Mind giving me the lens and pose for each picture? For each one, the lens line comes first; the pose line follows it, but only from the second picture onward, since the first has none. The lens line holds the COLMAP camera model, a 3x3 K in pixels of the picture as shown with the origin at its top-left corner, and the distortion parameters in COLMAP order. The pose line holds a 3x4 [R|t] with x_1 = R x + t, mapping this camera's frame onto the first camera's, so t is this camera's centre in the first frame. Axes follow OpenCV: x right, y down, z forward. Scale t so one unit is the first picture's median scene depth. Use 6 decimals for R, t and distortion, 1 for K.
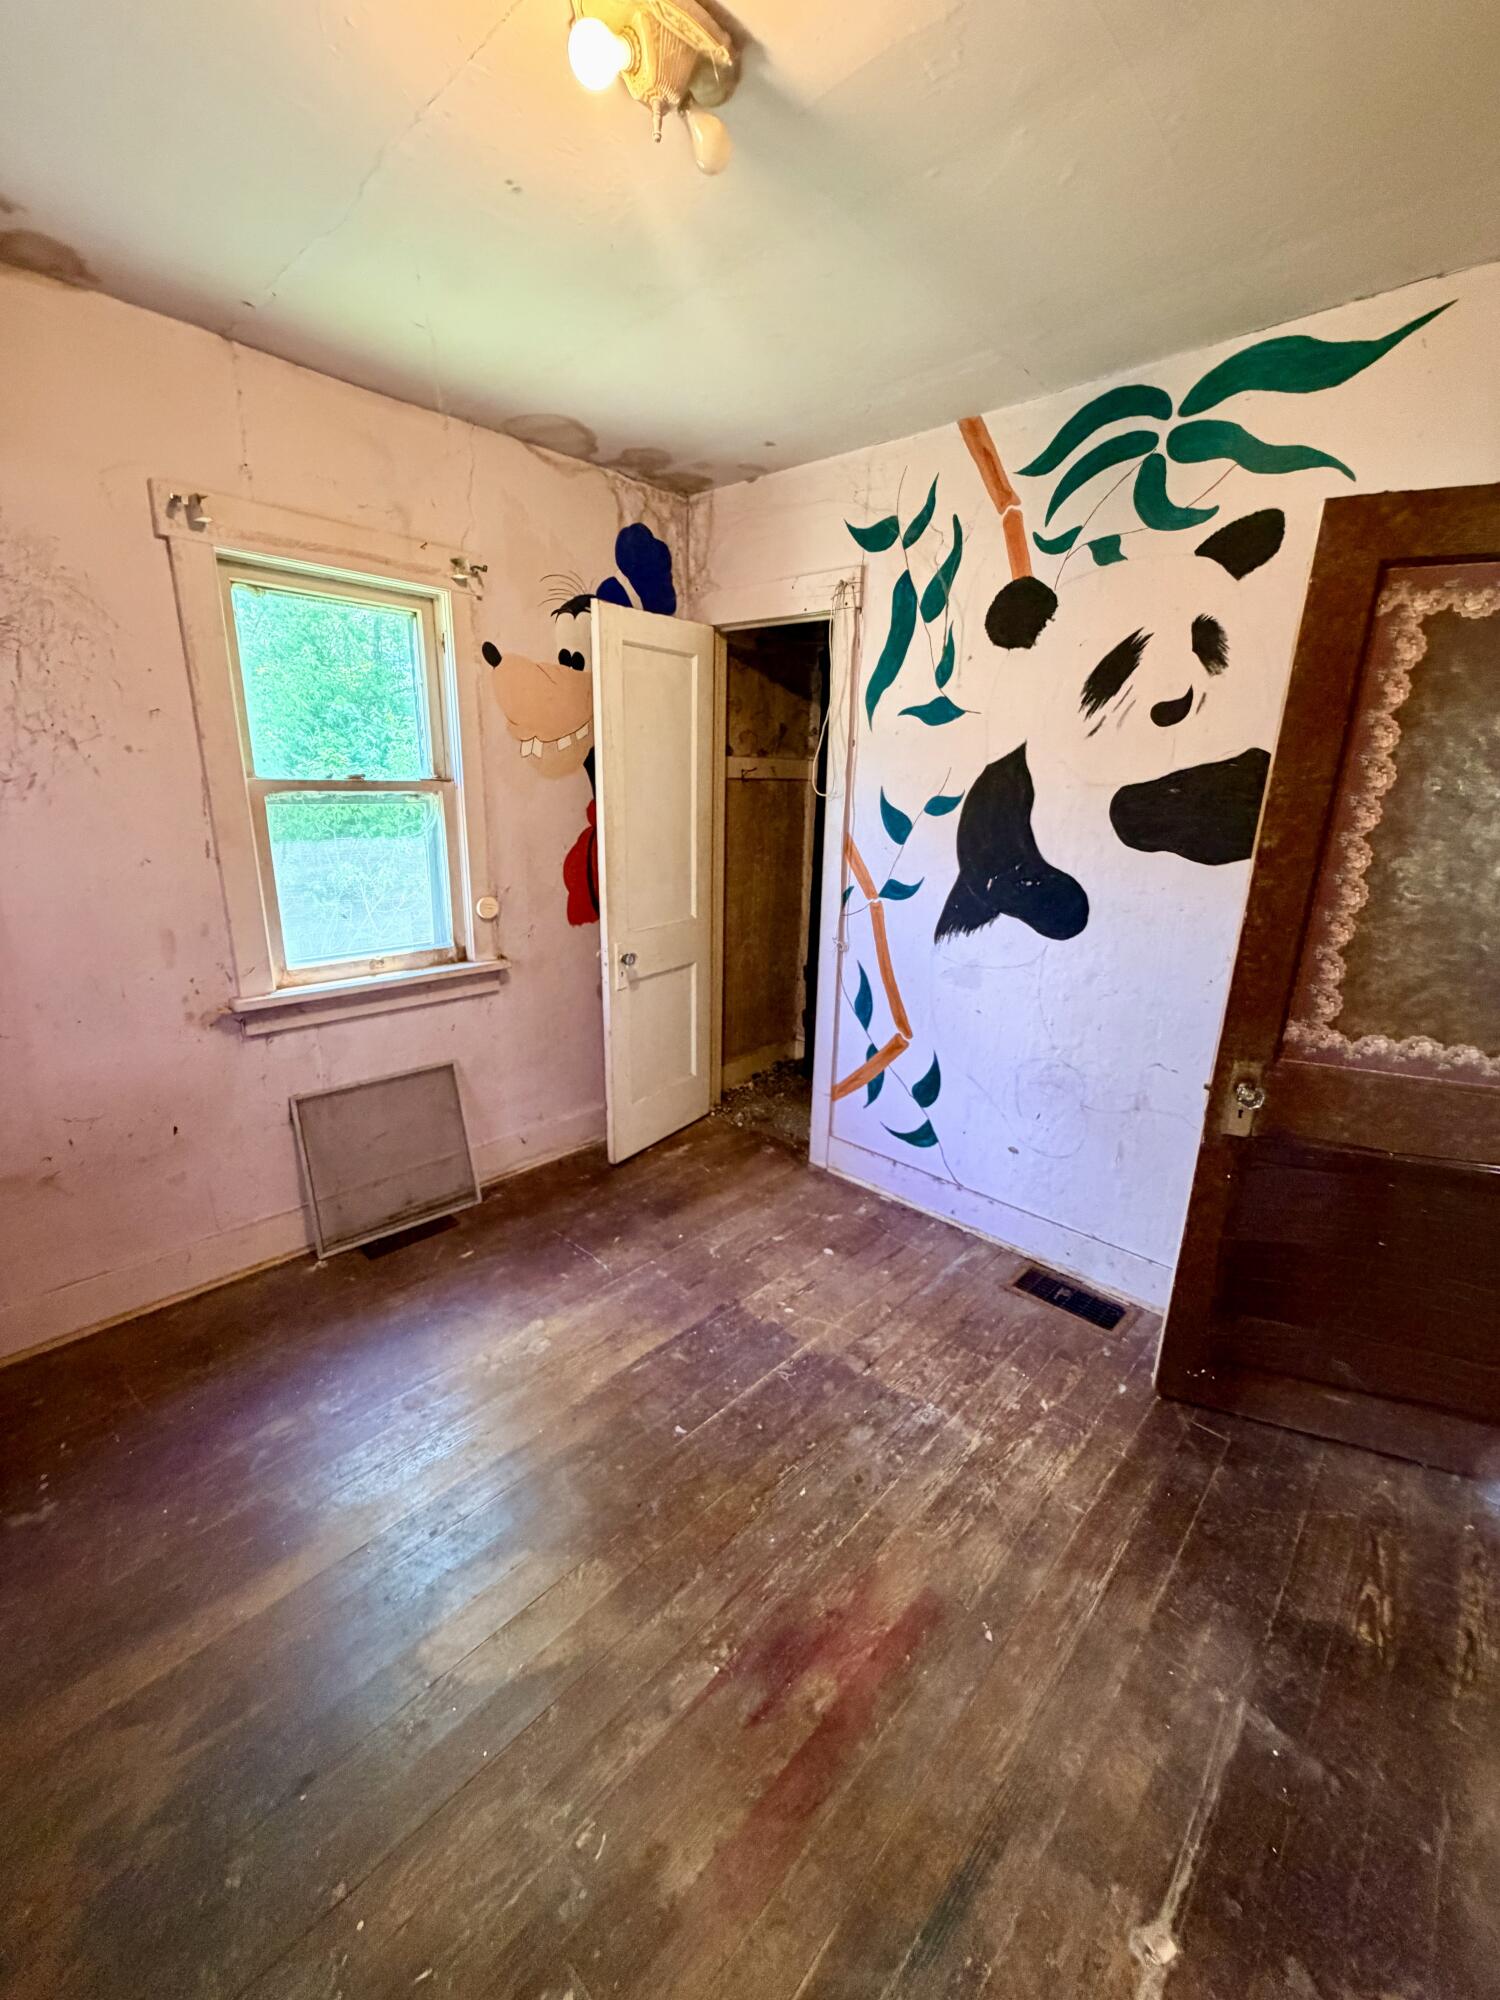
lens RADIAL K [[799.7, 0, 750.0], [0, 799.7, 1000.0], [0, 0, 1]] dist [-0.001714, -0.000190]
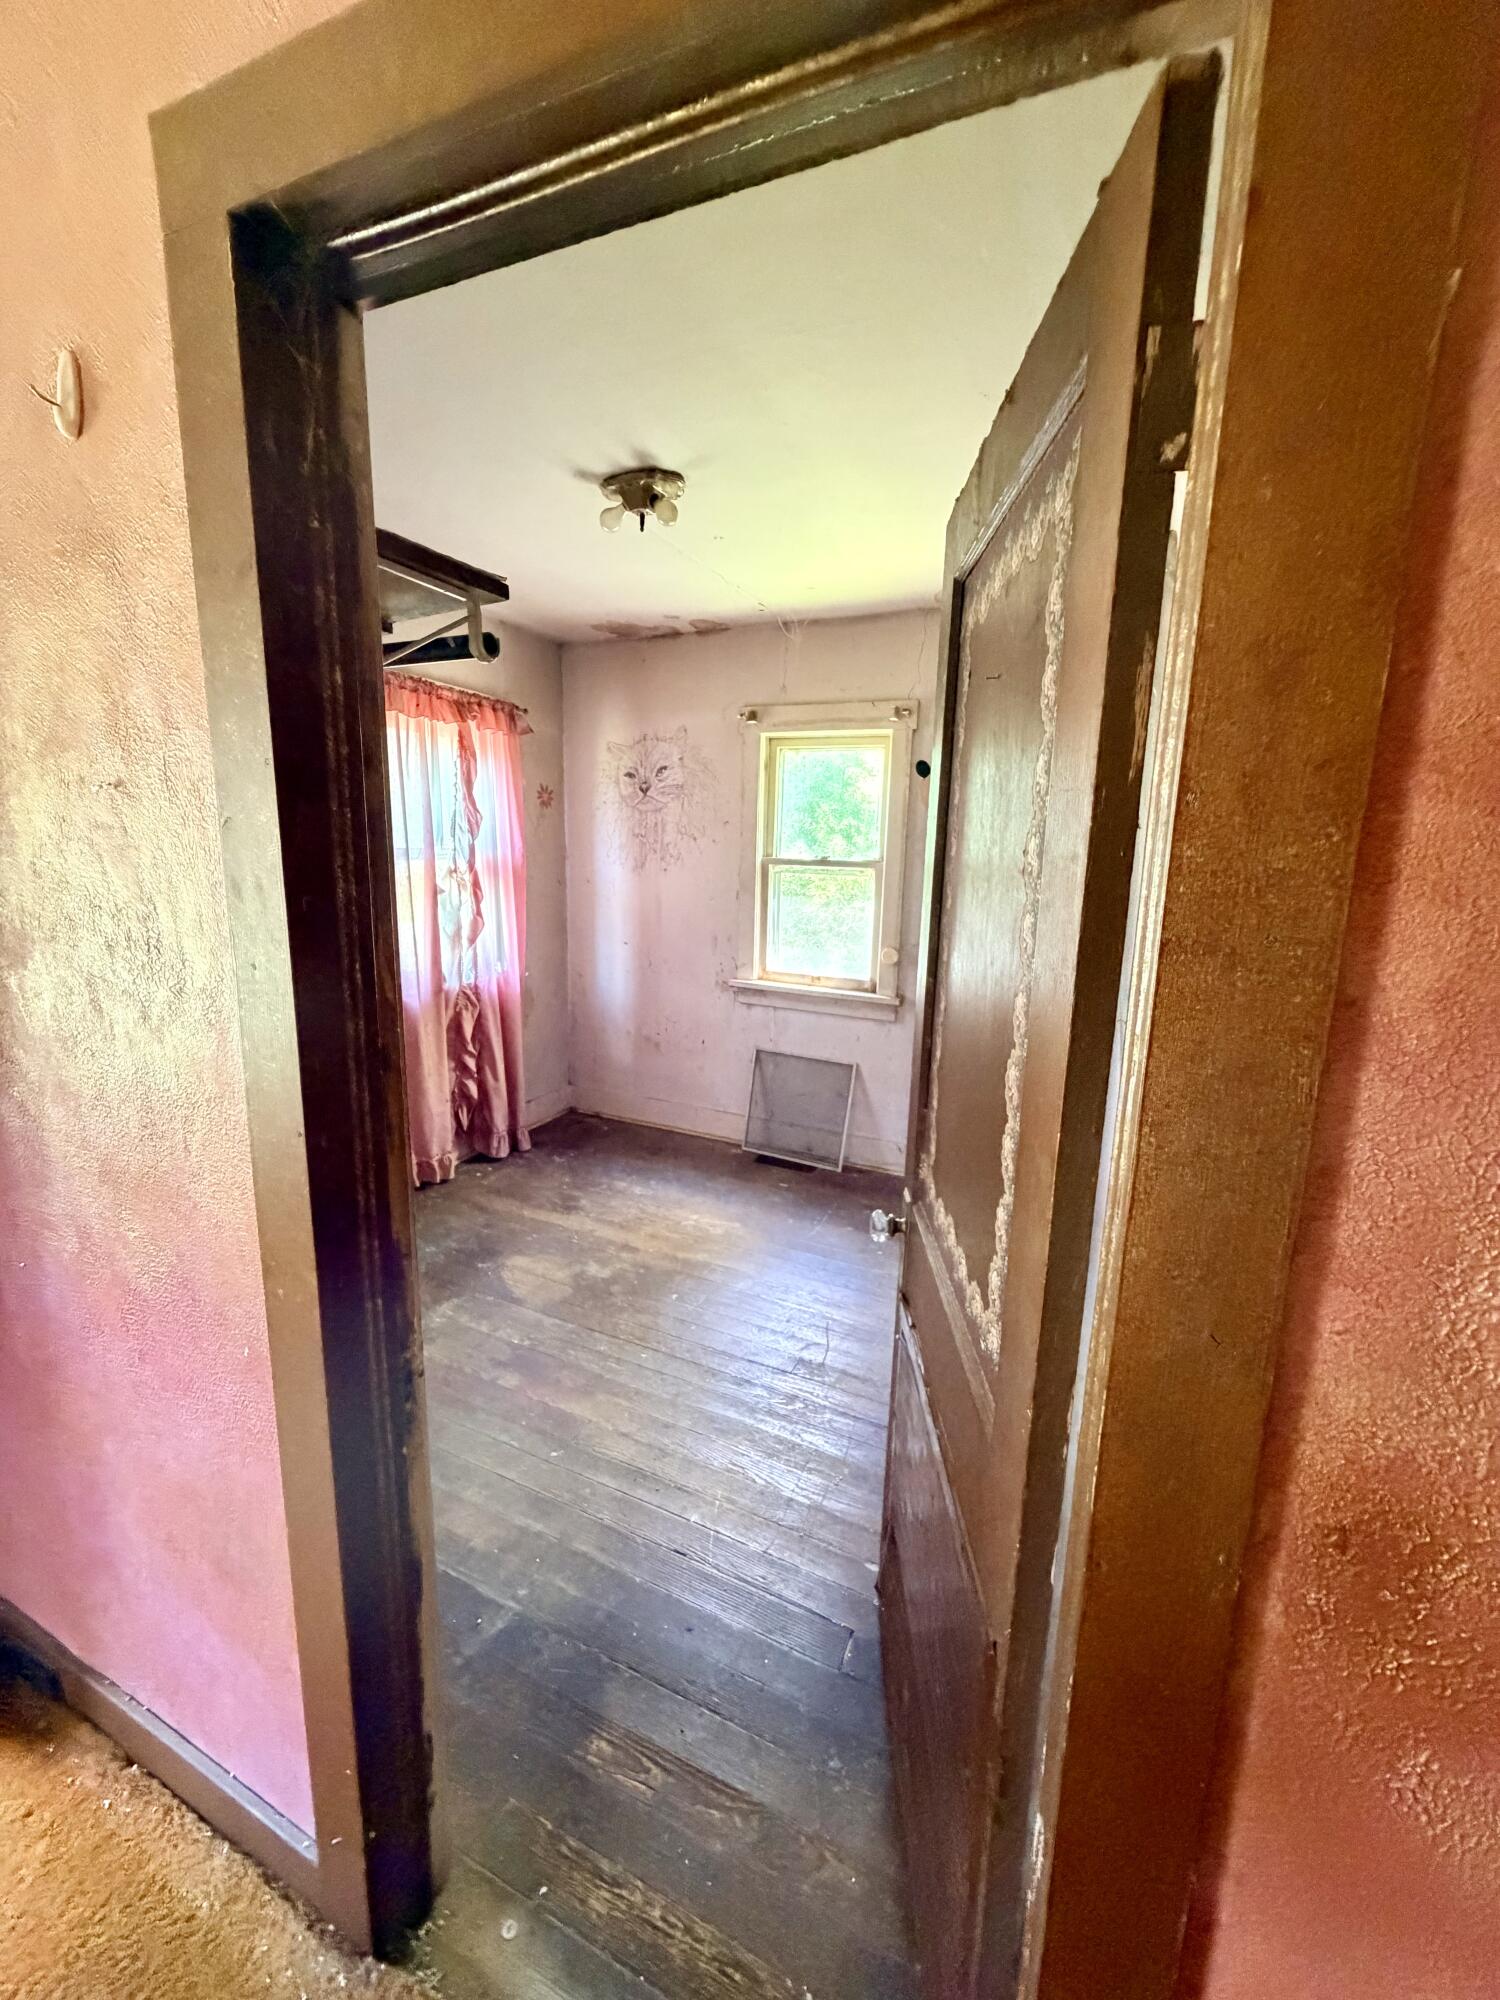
lens RADIAL K [[810.0, 0, 750.0], [0, 810.0, 1000.0], [0, 0, 1]] dist [0.000796, 0.000020]
pose [[0.314436, 0.163586, -0.935077, 0.992370], [-0.277831, 0.957766, 0.074130, -0.093432], [0.907712, 0.236484, 0.346605, 0.400806]]
